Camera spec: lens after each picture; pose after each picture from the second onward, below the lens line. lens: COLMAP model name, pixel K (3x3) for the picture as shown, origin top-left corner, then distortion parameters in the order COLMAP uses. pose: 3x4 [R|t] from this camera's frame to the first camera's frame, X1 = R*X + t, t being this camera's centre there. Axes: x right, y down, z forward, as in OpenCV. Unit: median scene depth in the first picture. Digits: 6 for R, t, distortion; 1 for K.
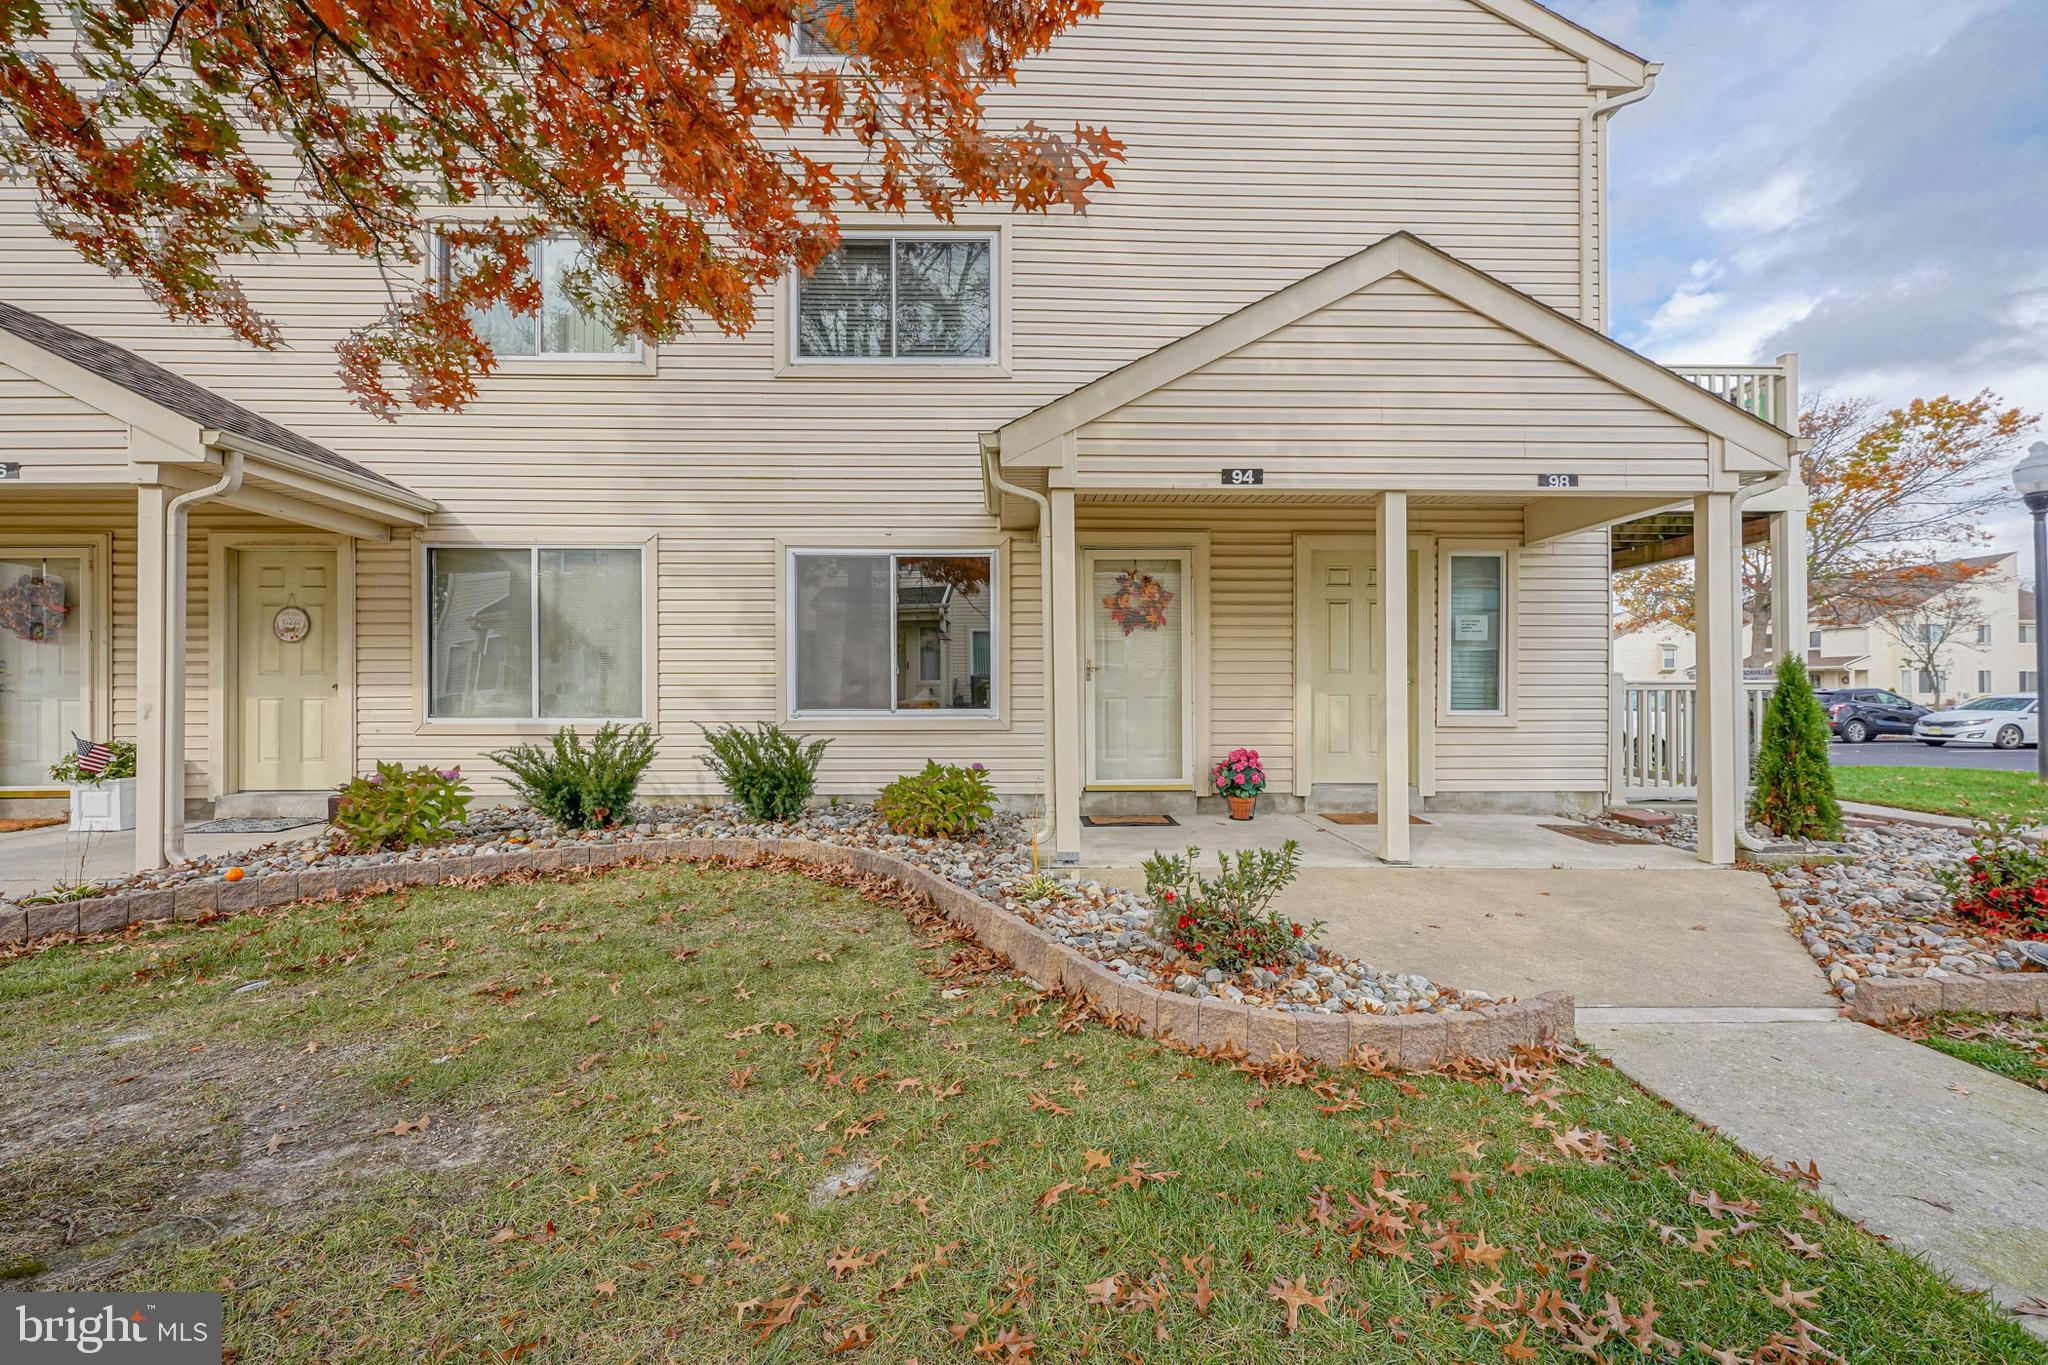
lens RADIAL K [[828.0, 0, 1016.1], [0, 828.0, 692.8], [0, 0, 1]] dist [-0.002462, 0.000081]
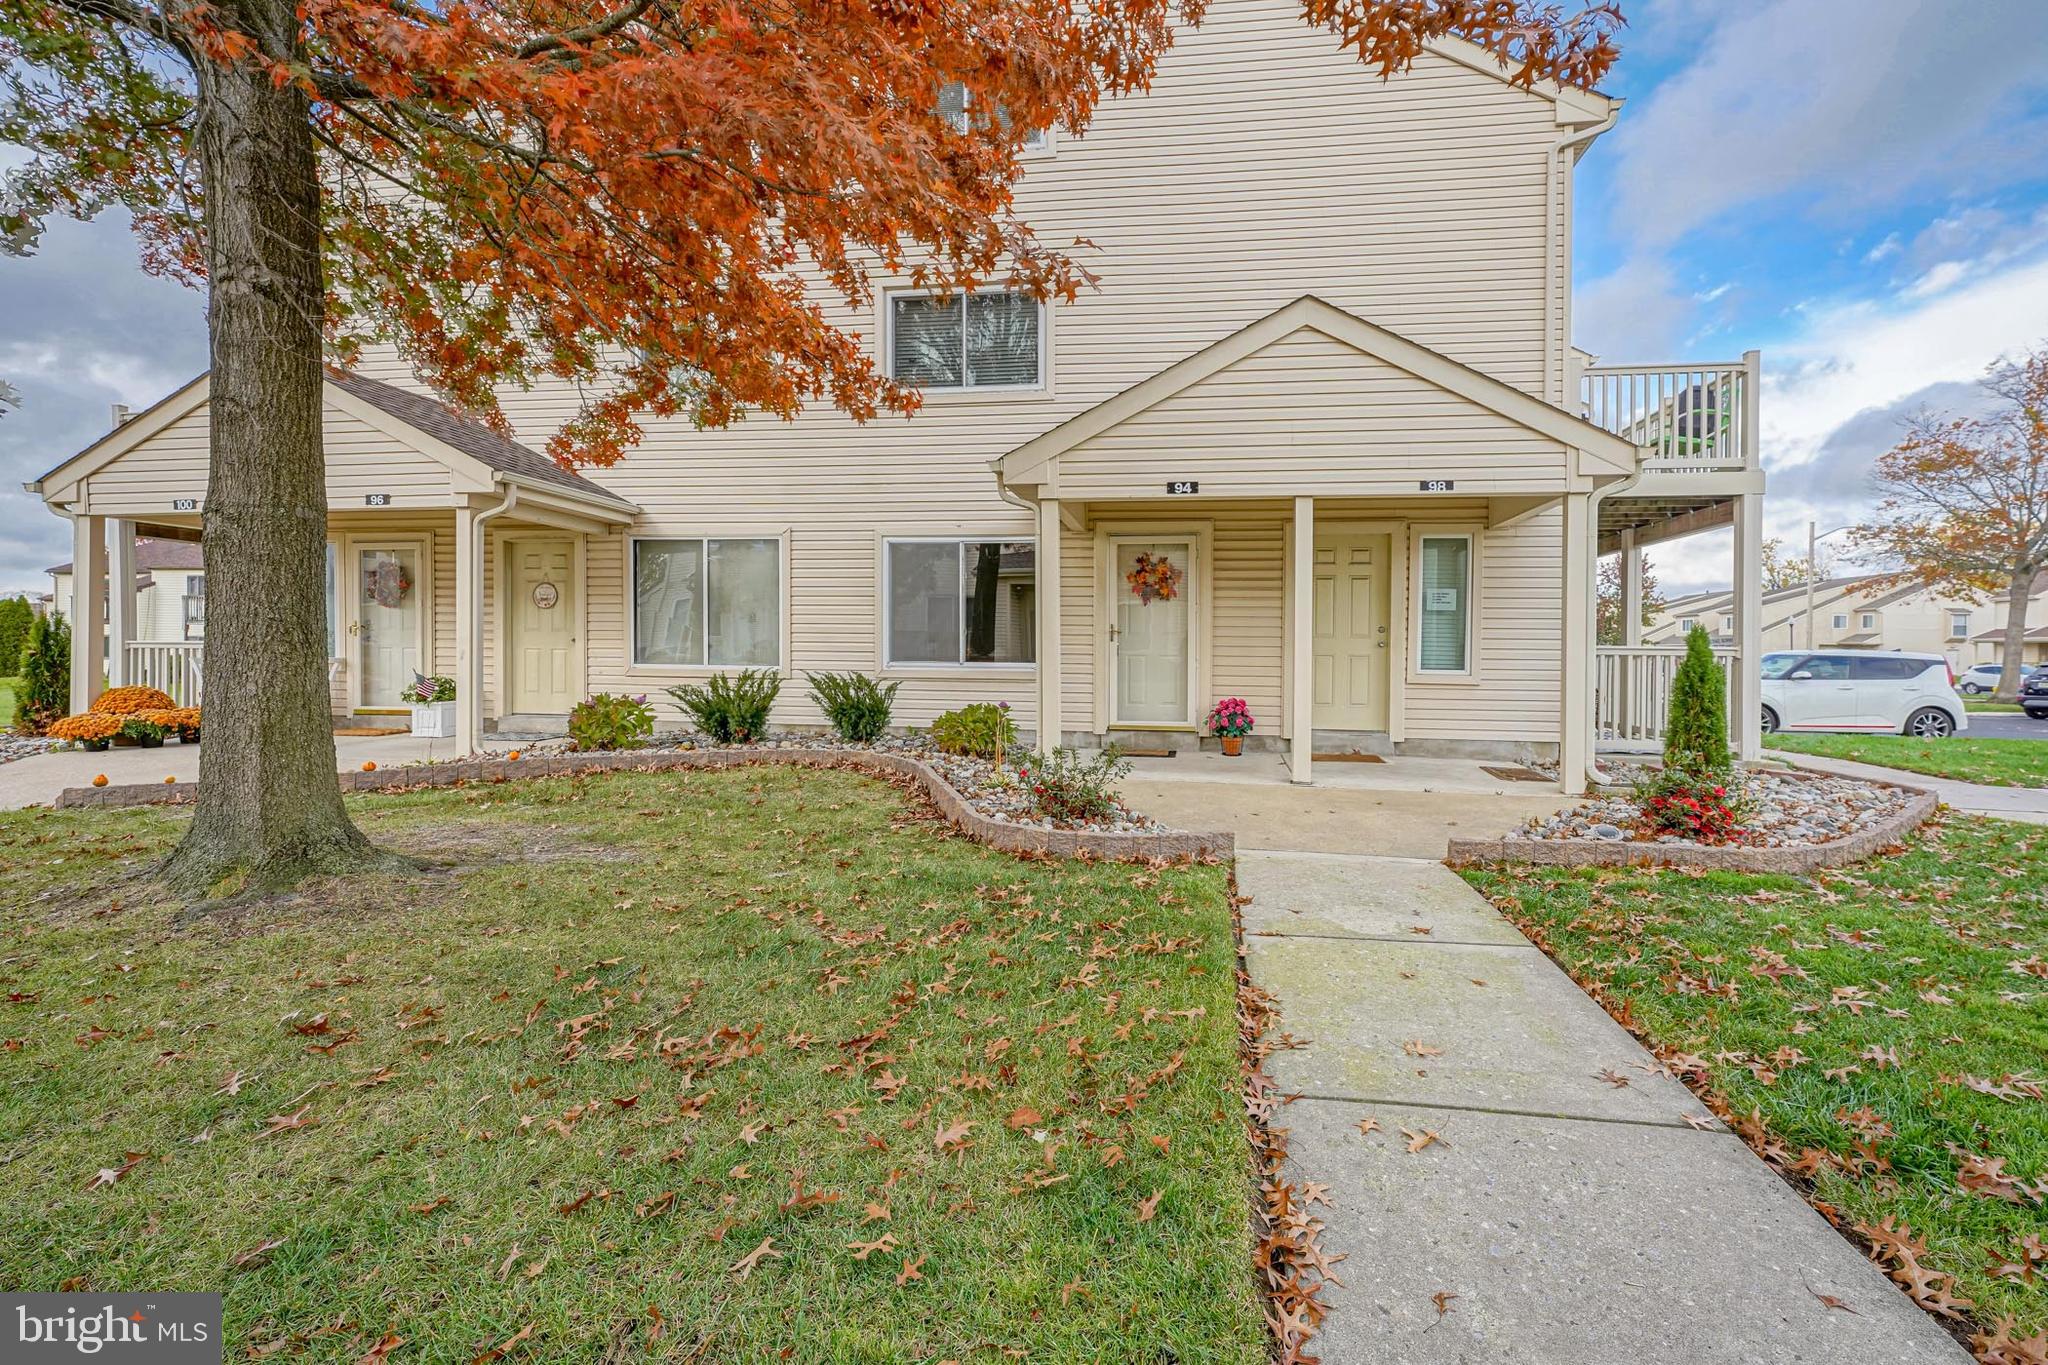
lens RADIAL K [[861.4, 0, 1088.8], [0, 861.4, 674.6], [0, 0, 1]] dist [-0.002126, -0.000349]
pose [[0.987371, 0.015905, -0.157625, 0.294354], [-0.012405, 0.999655, 0.023158, 0.006566], [0.157939, -0.020910, 0.987227, -0.331208]]
